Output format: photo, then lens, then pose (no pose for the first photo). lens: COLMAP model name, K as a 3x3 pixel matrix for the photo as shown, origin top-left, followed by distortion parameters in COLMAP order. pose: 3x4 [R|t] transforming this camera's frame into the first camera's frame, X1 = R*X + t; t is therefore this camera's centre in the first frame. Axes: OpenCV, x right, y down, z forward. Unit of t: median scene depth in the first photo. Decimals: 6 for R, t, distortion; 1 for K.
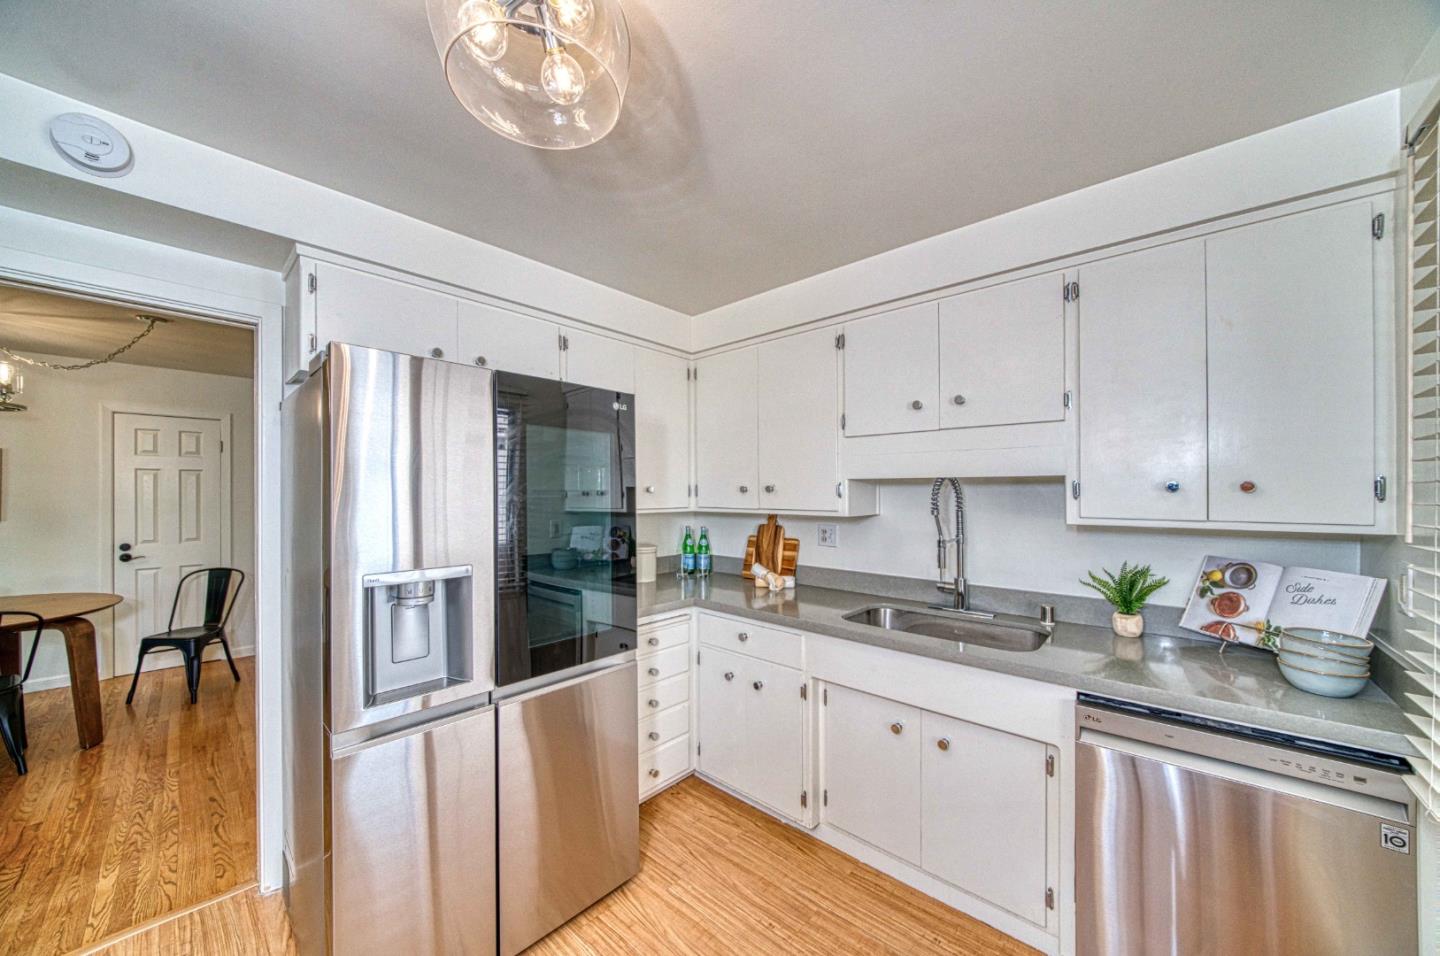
lens RADIAL K [[521.7, 0, 720.1], [0, 521.7, 485.3], [0, 0, 1]] dist [-0.007132, -0.000070]
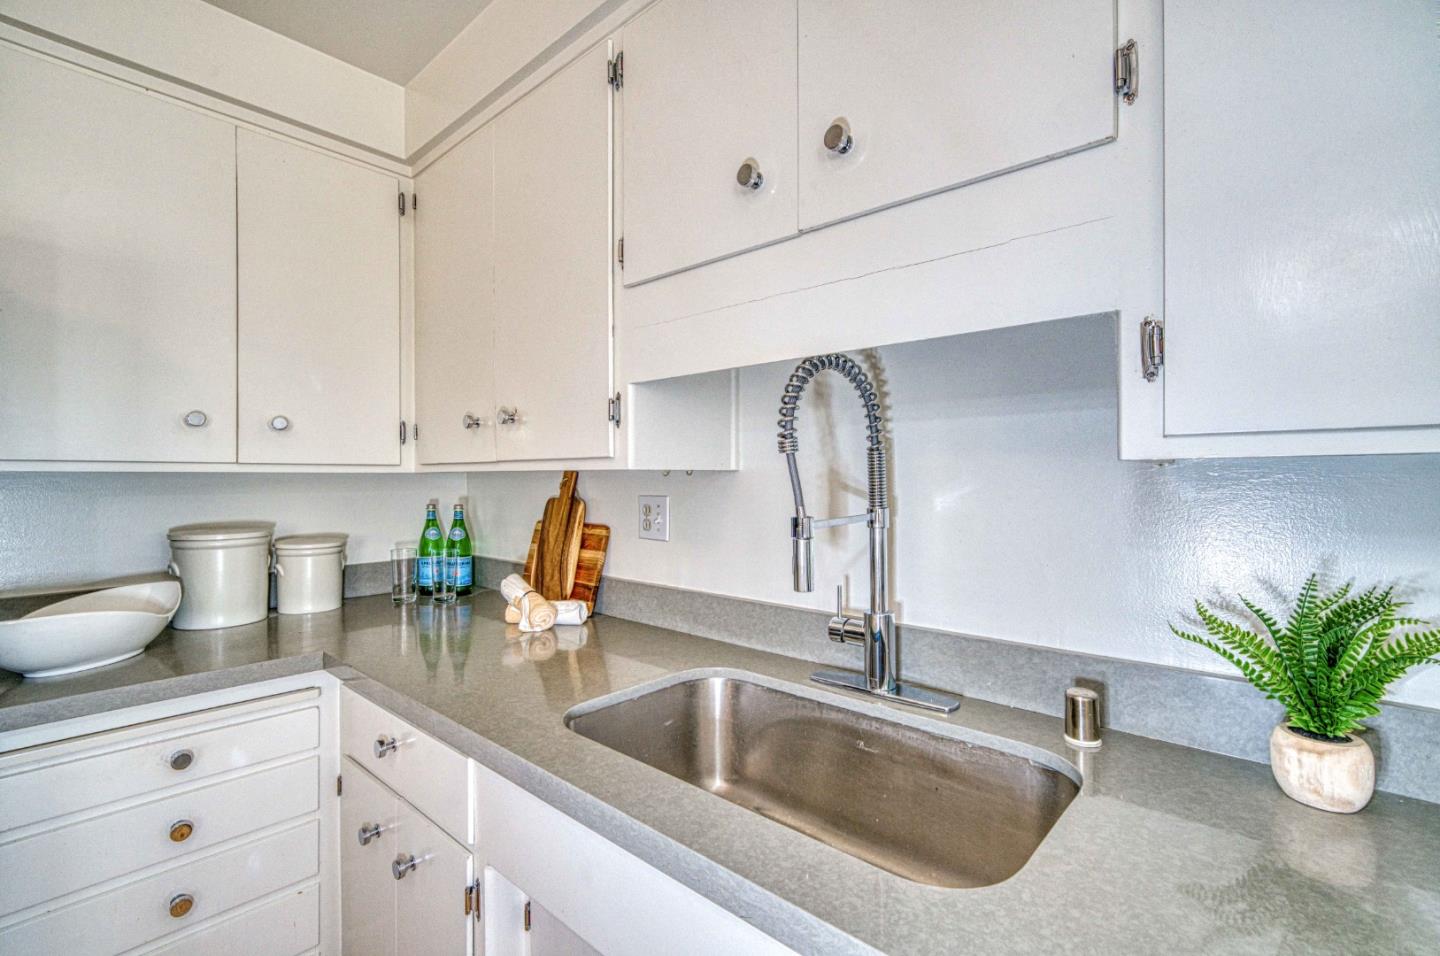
lens RADIAL K [[656.9, 0, 720.0], [0, 656.9, 478.0], [0, 0, 1]] dist [0.008644, 0.000377]
pose [[0.999712, -0.005818, -0.023297, 0.333627], [0.006011, 0.999948, 0.008209, 0.064737], [0.023248, -0.008347, 0.999695, 0.458422]]
